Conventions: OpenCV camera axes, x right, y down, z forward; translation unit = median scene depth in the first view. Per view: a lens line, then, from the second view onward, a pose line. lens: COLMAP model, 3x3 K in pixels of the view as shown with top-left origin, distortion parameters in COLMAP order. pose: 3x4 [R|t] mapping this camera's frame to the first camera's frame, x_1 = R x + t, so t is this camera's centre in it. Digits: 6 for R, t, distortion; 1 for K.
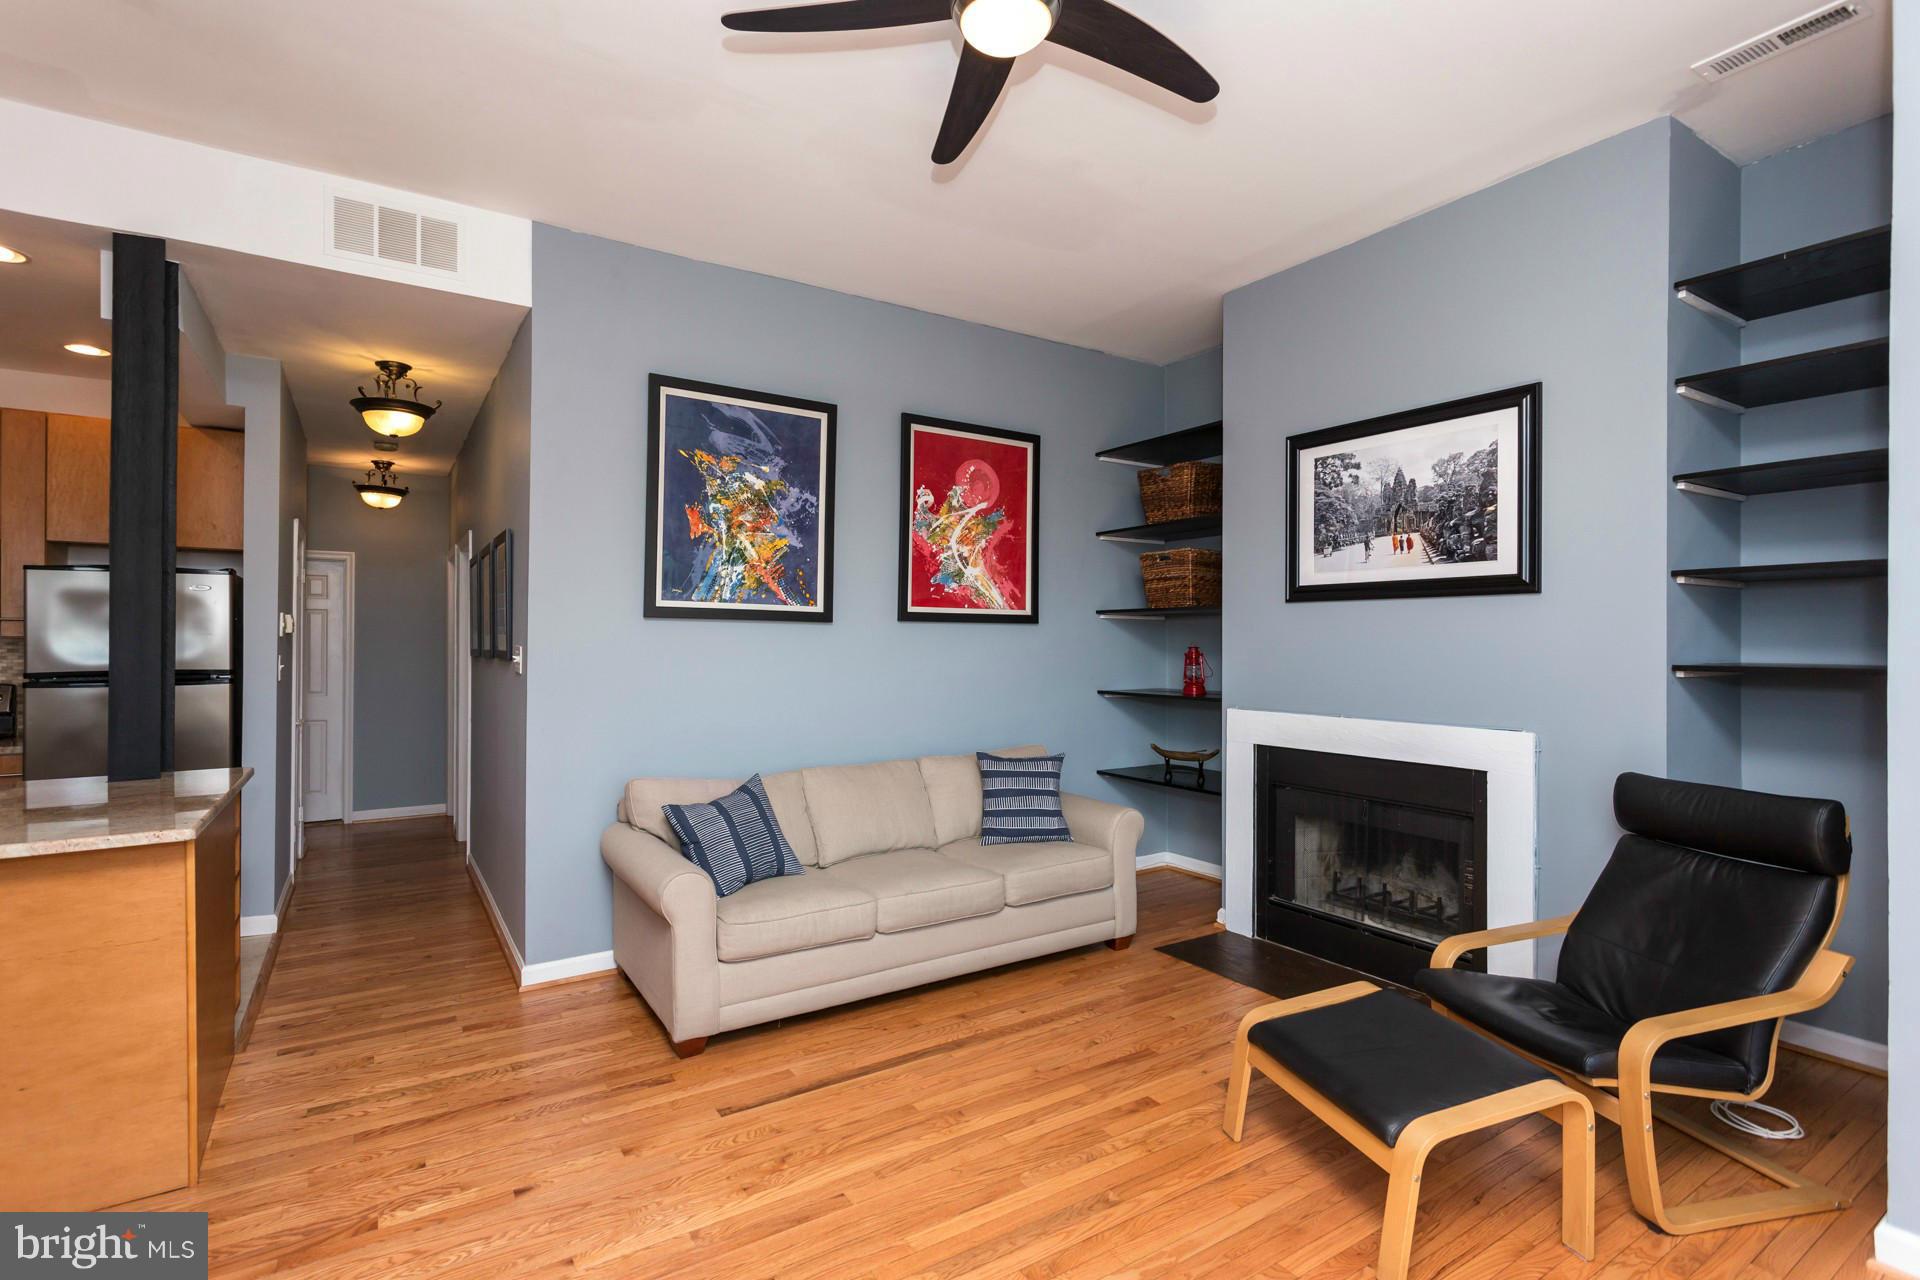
lens RADIAL K [[888.4, 0, 963.4], [0, 888.4, 640.0], [0, 0, 1]] dist [-0.002397, 0.000219]
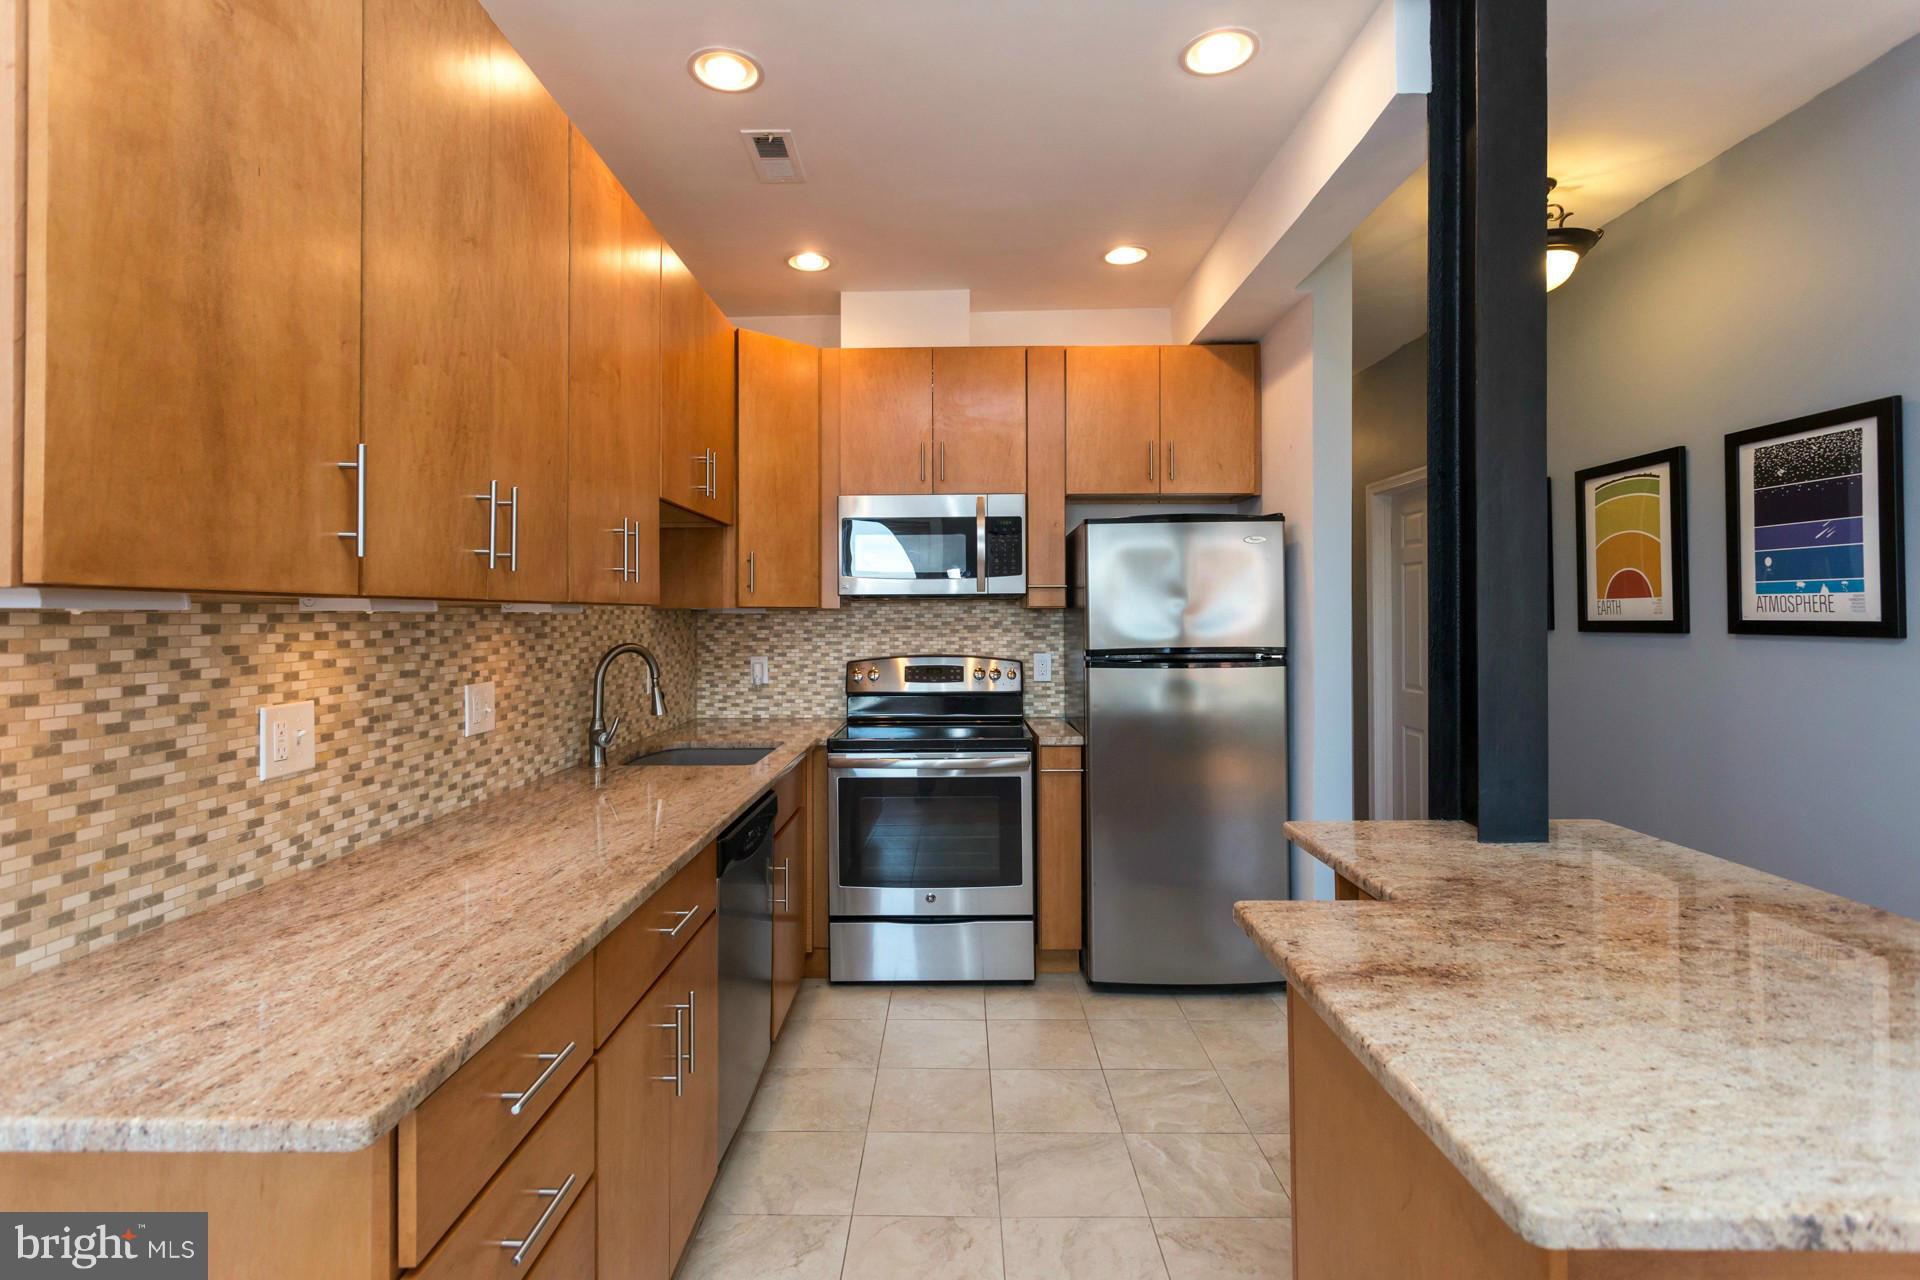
lens RADIAL K [[915.8, 0, 955.1], [0, 915.8, 612.1], [0, 0, 1]] dist [0.003314, 0.000087]
pose [[0.822617, -0.009967, -0.568508, -0.652651], [0.008298, 0.999950, -0.005524, 0.005403], [0.568535, -0.000174, 0.822659, 0.209503]]
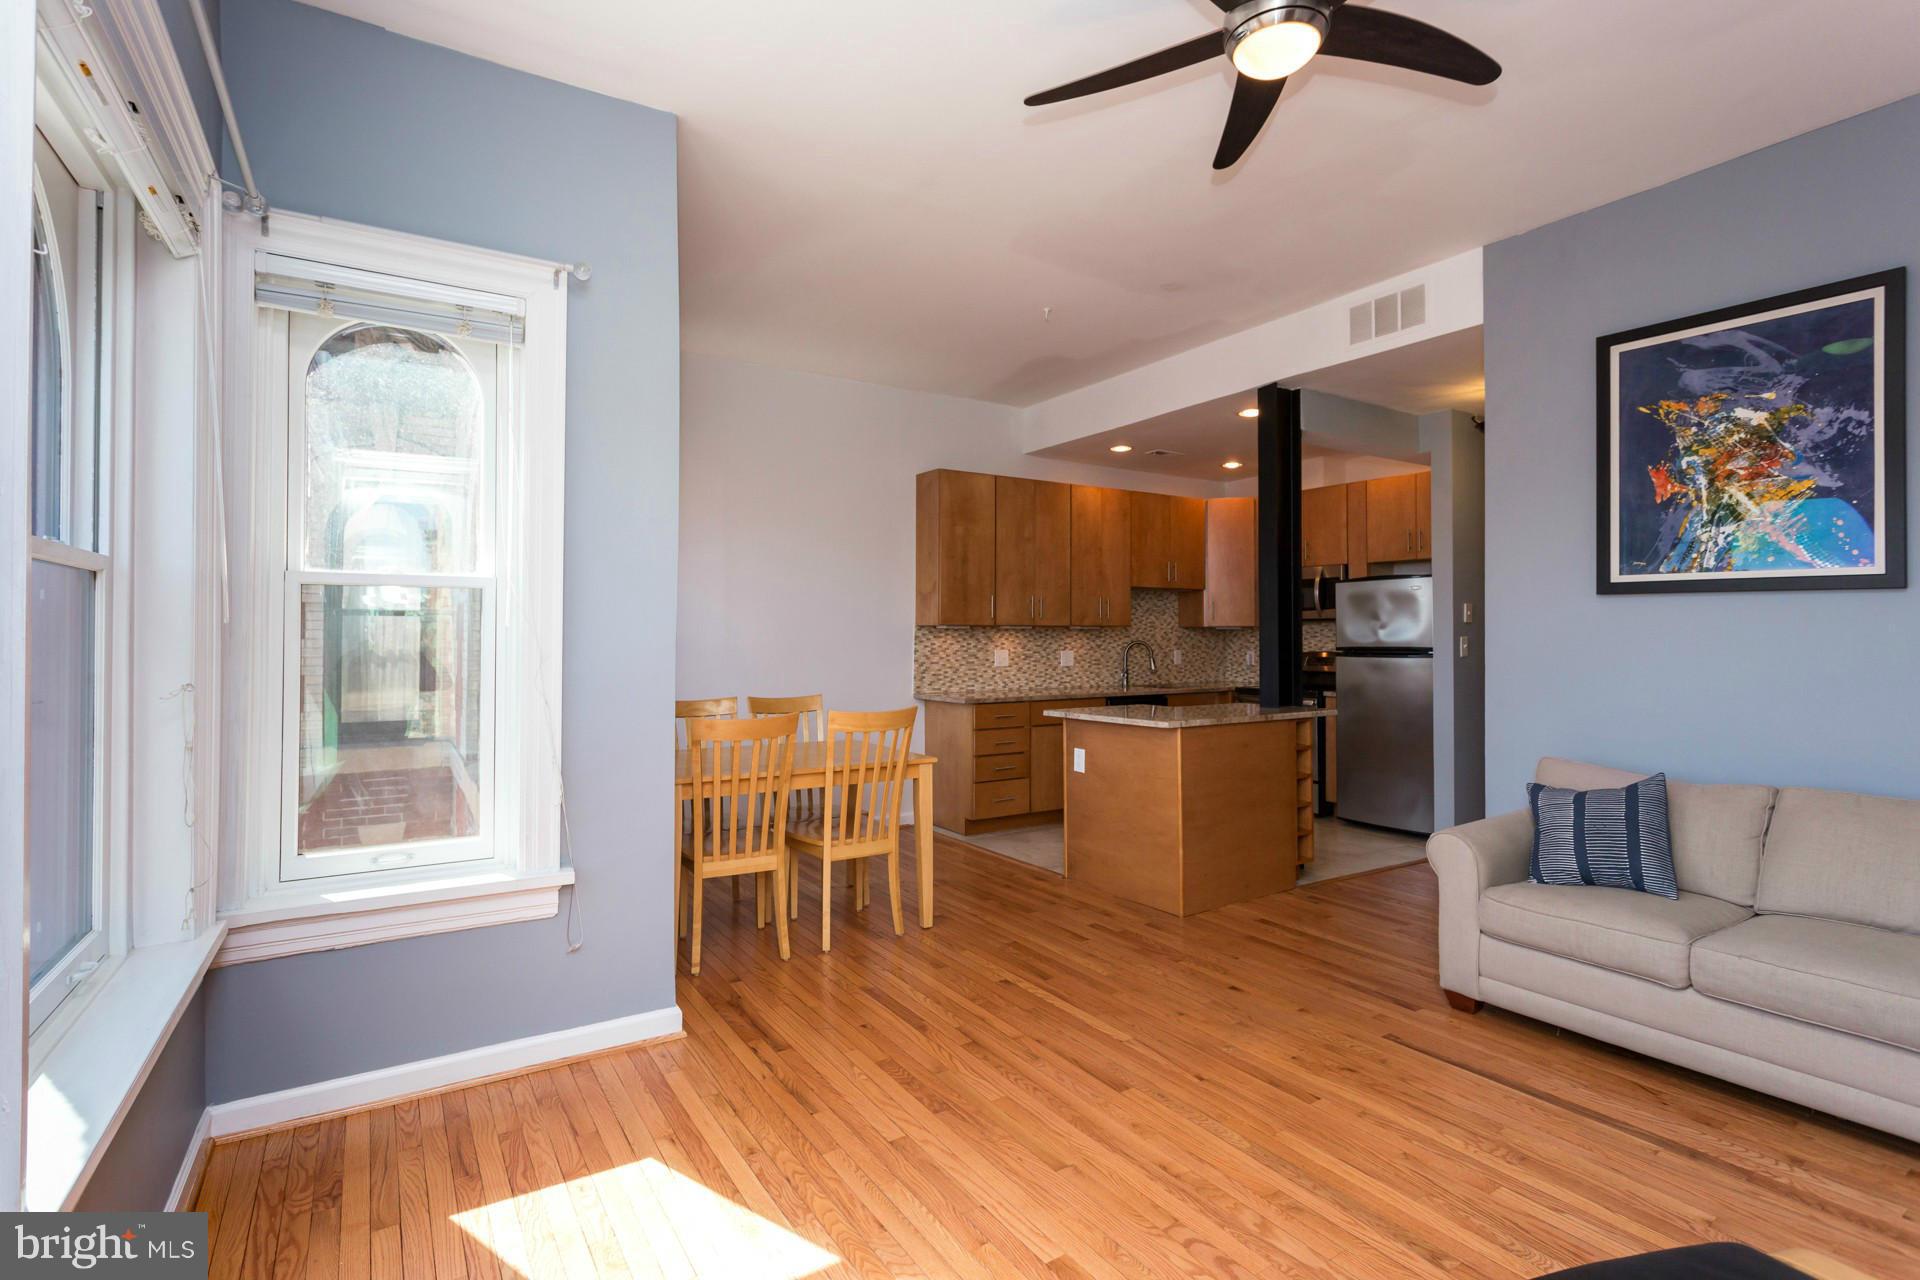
lens RADIAL K [[942.3, 0, 983.2], [0, 942.3, 623.8], [0, 0, 1]] dist [-0.000133, 0.000201]
pose [[0.012989, -0.015531, -0.999795, 0.609618], [0.002423, 0.999877, -0.015500, 0.018455], [0.999913, -0.002221, 0.013025, 0.312541]]
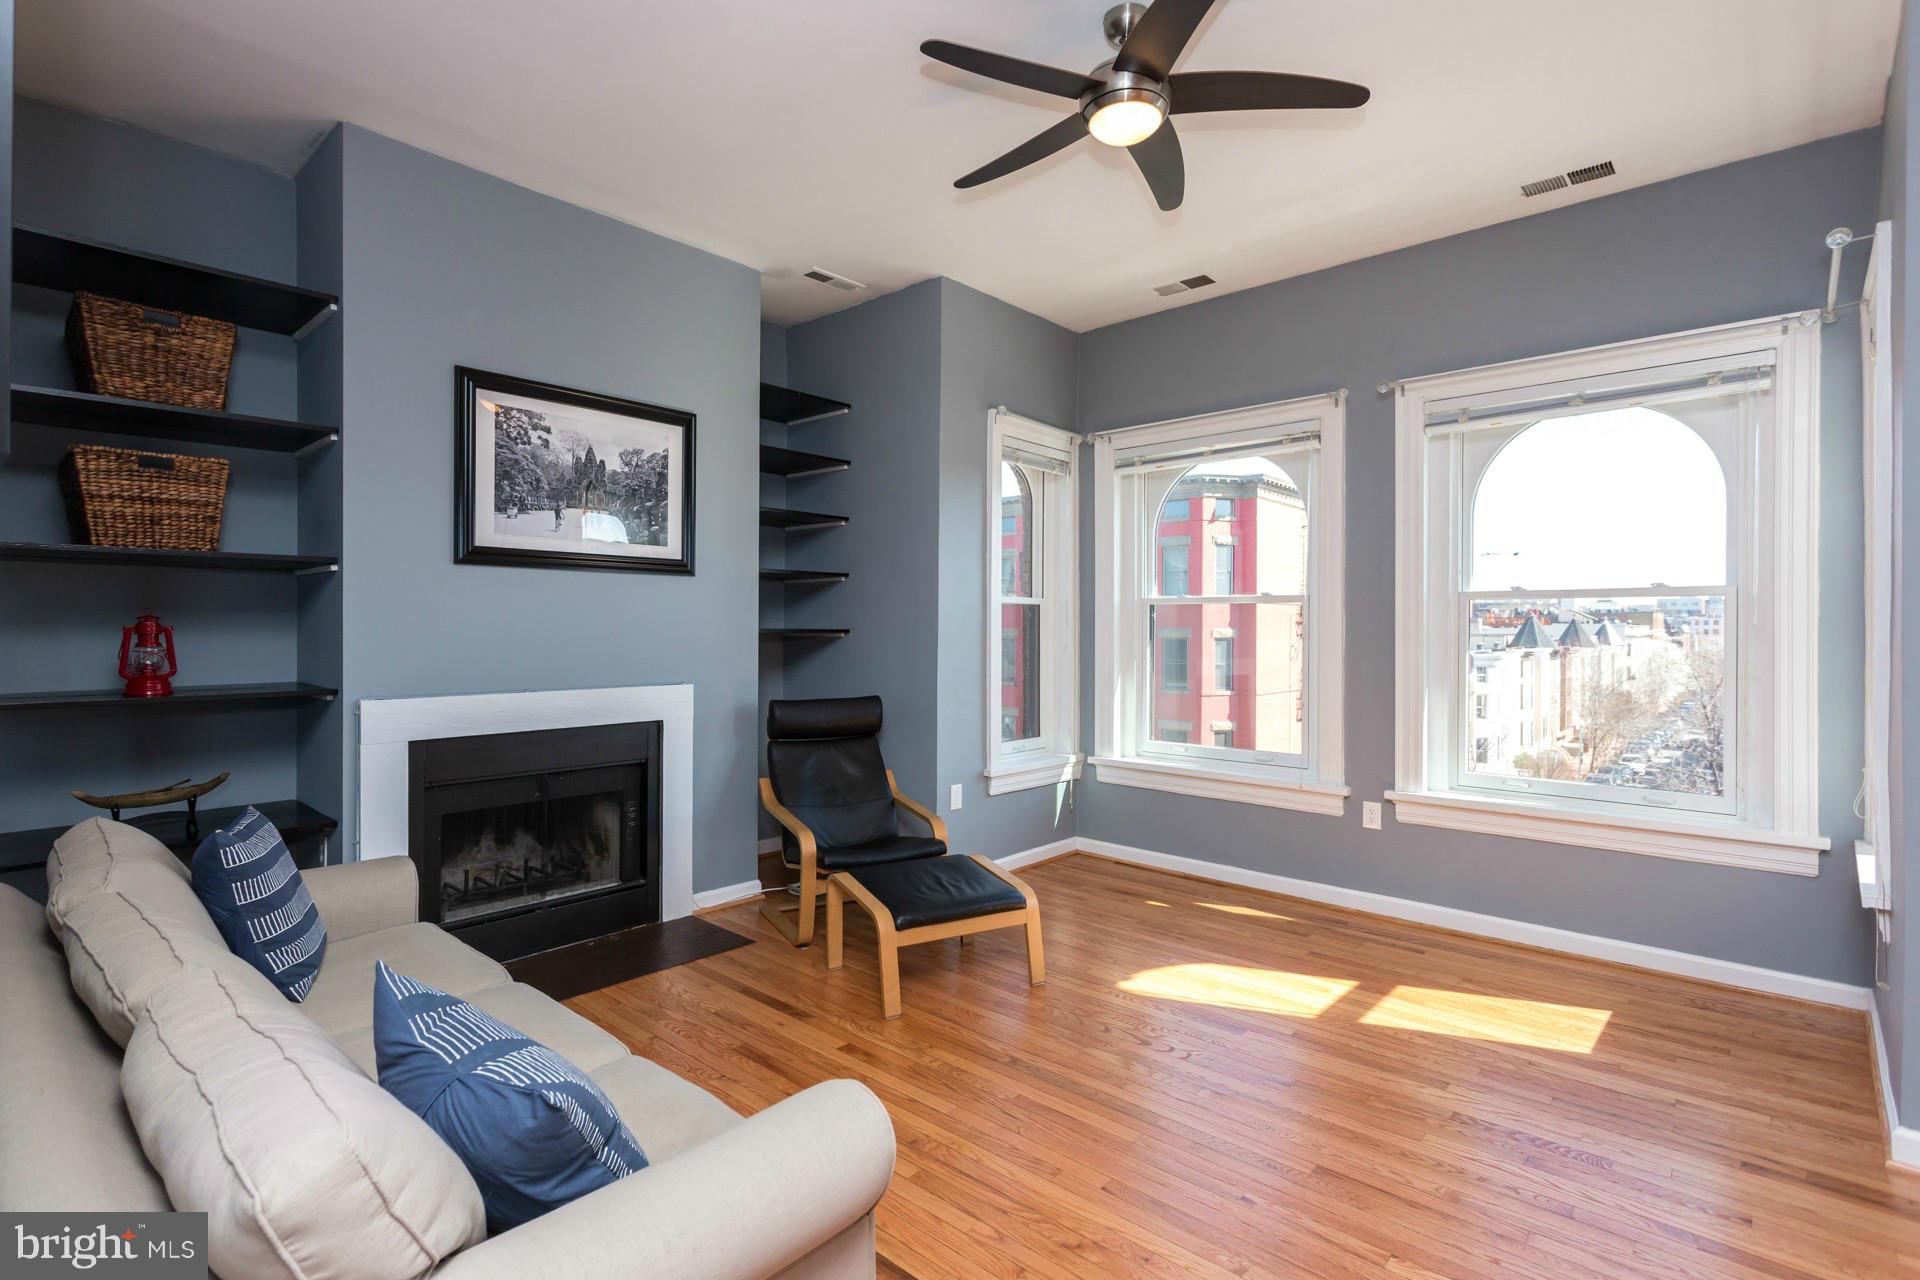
lens RADIAL K [[877.5, 0, 892.4], [0, 877.5, 631.7], [0, 0, 1]] dist [-0.002087, 0.000957]
pose [[-0.202337, -0.010359, 0.979261, -0.563881], [-0.005337, 0.999941, 0.009475, 0.012485], [-0.979301, -0.003309, -0.202380, 0.818038]]
